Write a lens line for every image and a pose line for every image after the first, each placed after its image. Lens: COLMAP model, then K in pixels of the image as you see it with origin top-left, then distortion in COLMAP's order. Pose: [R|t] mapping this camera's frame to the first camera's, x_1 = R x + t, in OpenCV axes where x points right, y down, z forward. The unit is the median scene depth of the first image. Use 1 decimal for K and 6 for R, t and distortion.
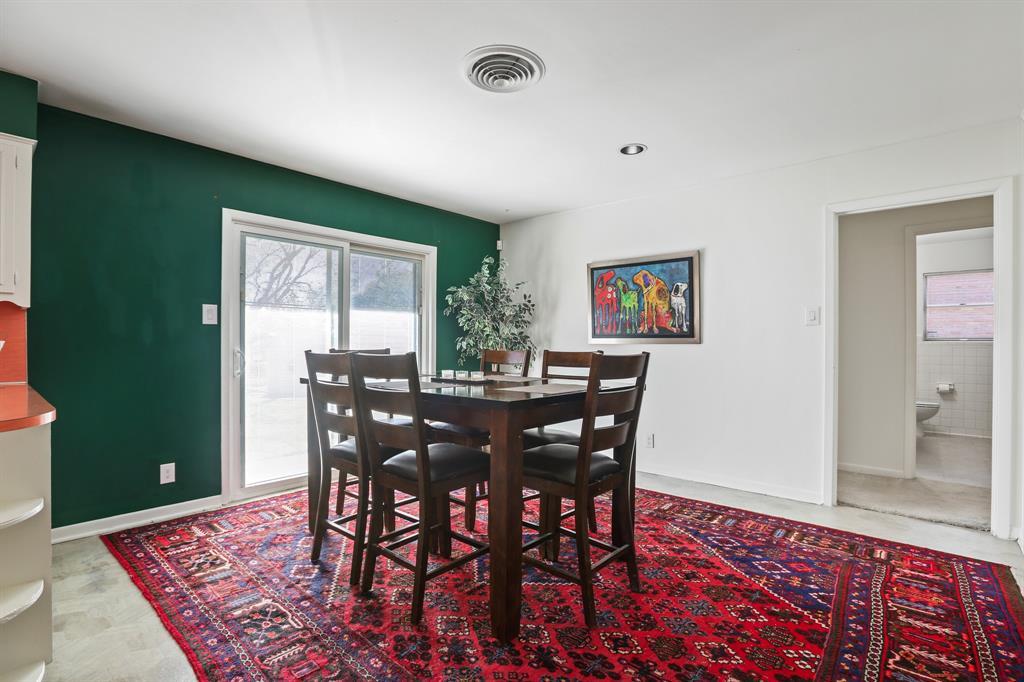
lens RADIAL K [[488.6, 0, 511.6], [0, 488.6, 340.6], [0, 0, 1]] dist [-0.024957, 0.005679]
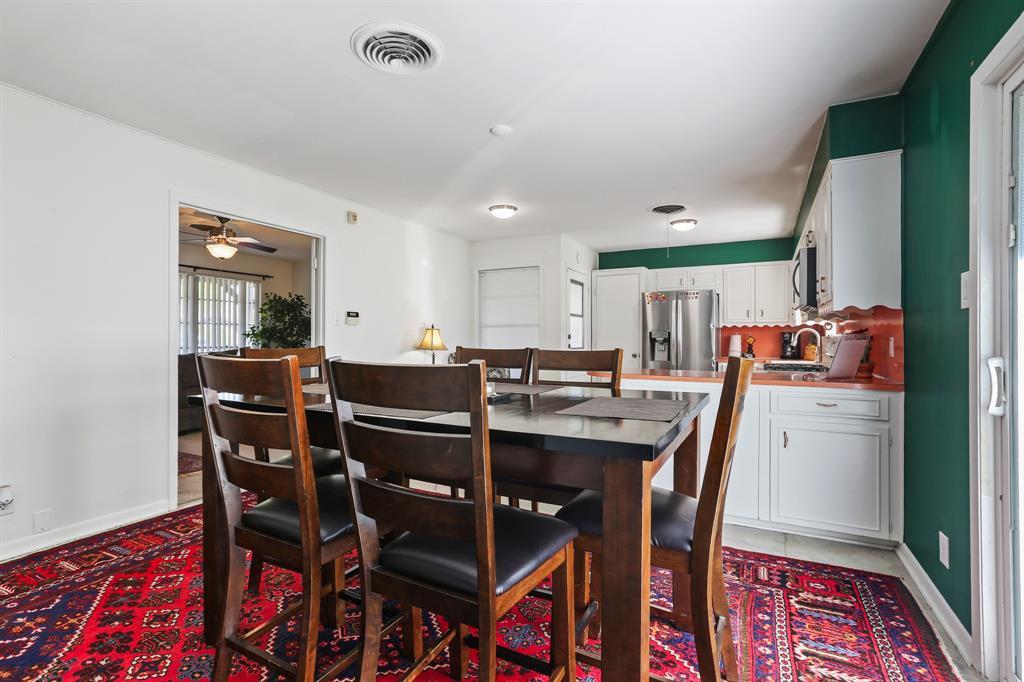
lens RADIAL K [[488.6, 0, 513.1], [0, 488.6, 340.2], [0, 0, 1]] dist [-0.024957, 0.005679]
pose [[-0.971701, -0.009200, -0.236036, -0.015647], [-0.008693, 0.999957, -0.003188, 0.008412], [0.236055, -0.001046, -0.971739, 1.822157]]
